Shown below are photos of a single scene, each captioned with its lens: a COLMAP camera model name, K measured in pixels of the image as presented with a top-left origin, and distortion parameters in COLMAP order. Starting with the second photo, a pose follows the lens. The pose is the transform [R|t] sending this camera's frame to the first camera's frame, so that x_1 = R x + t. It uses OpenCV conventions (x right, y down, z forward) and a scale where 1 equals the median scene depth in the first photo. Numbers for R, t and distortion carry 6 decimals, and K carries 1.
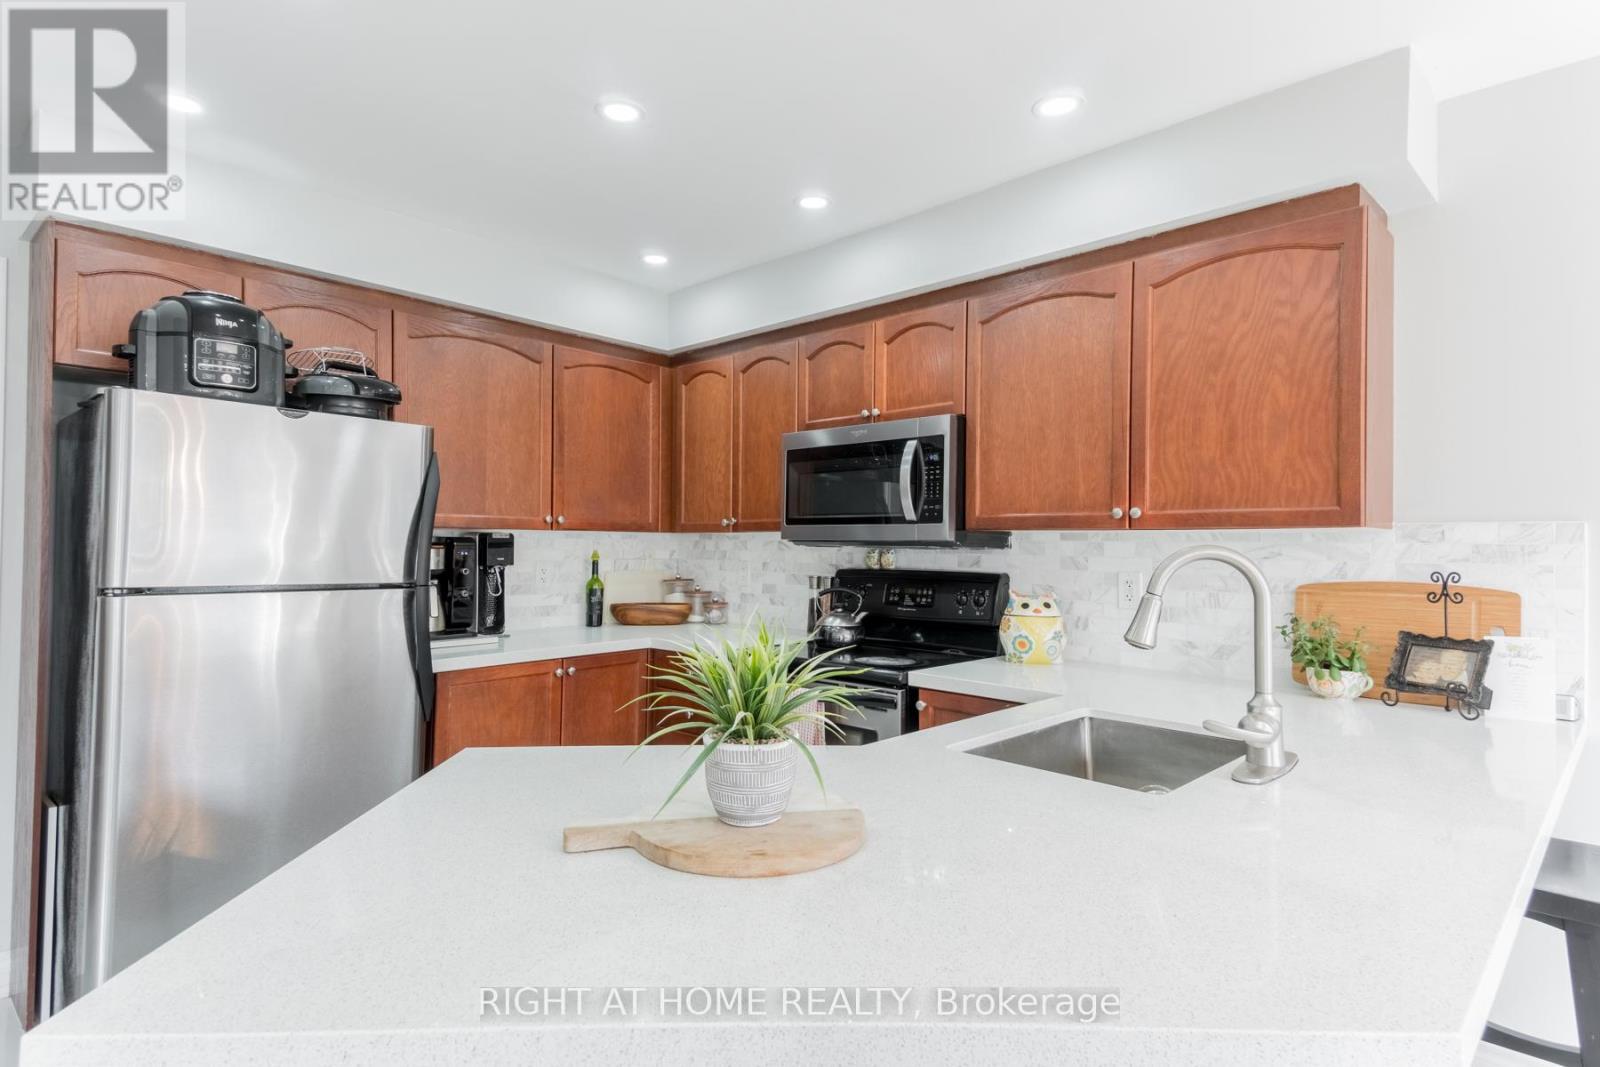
lens RADIAL K [[838.0, 0, 804.4], [0, 838.0, 535.7], [0, 0, 1]] dist [0.047376, -0.001393]
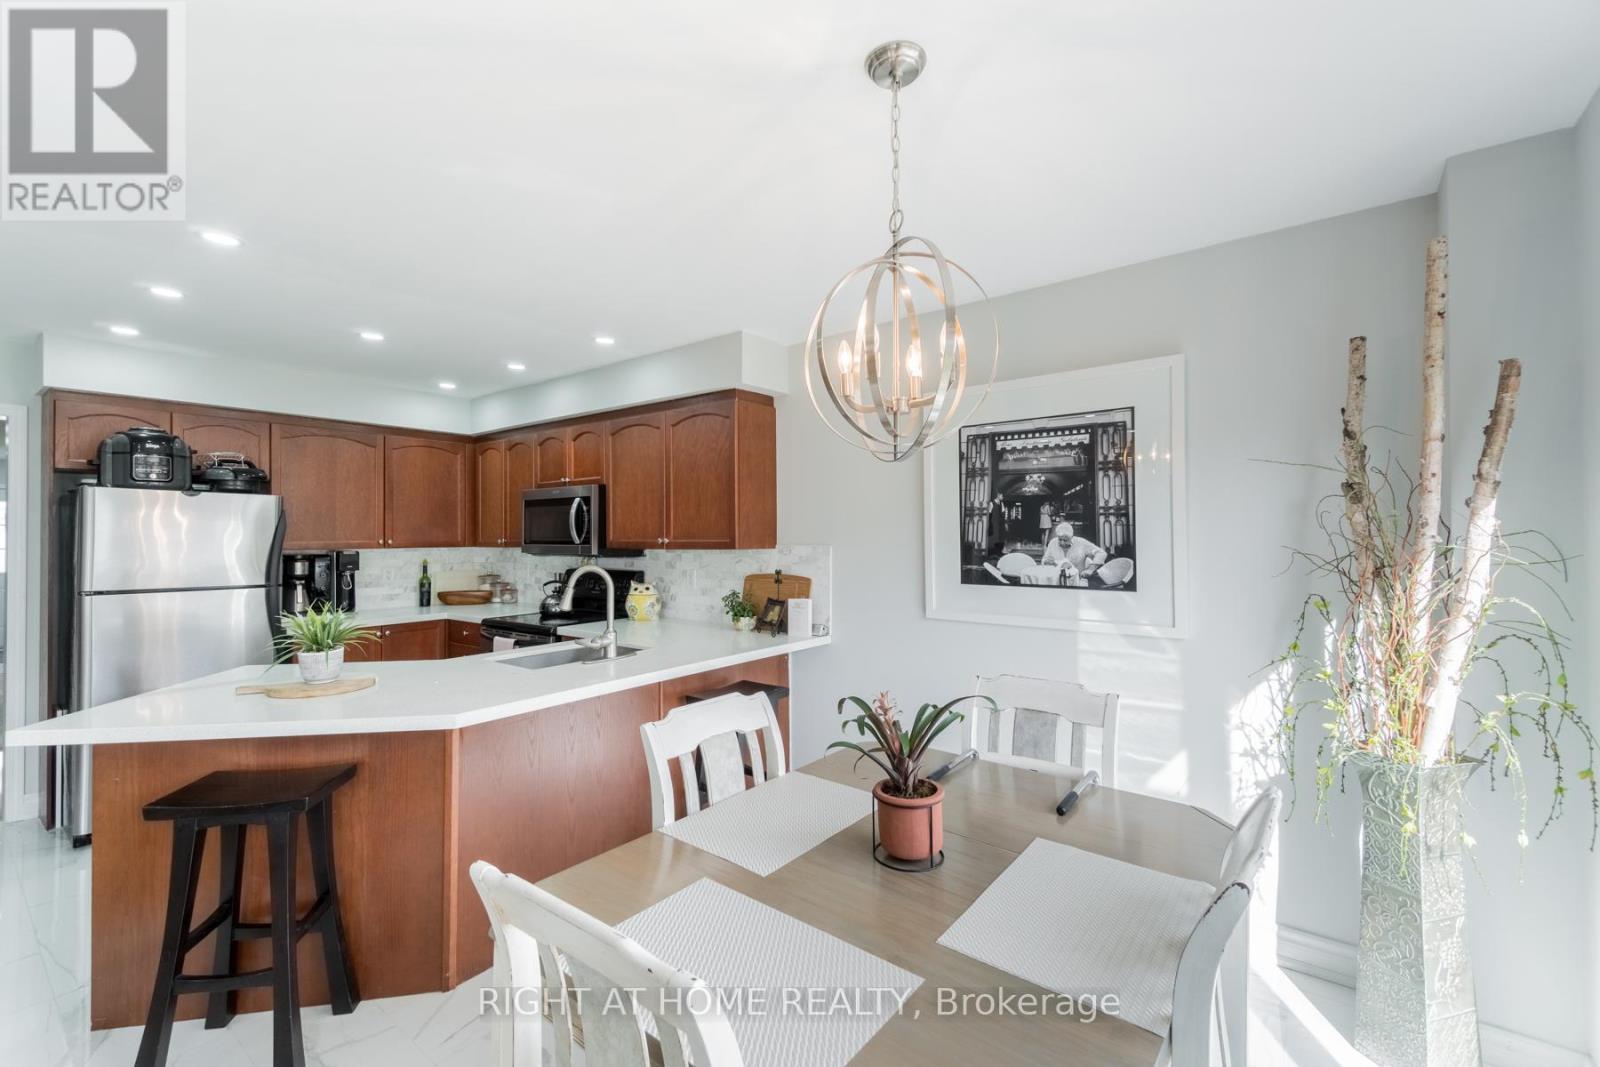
lens RADIAL K [[663.3, 0, 796.7], [0, 663.3, 528.8], [0, 0, 1]] dist [0.000898, 0.000916]
pose [[0.993378, -0.012378, 0.114222, 0.401703], [0.012557, 0.999921, -0.000848, -0.038606], [-0.114203, 0.002277, 0.993455, -0.432953]]
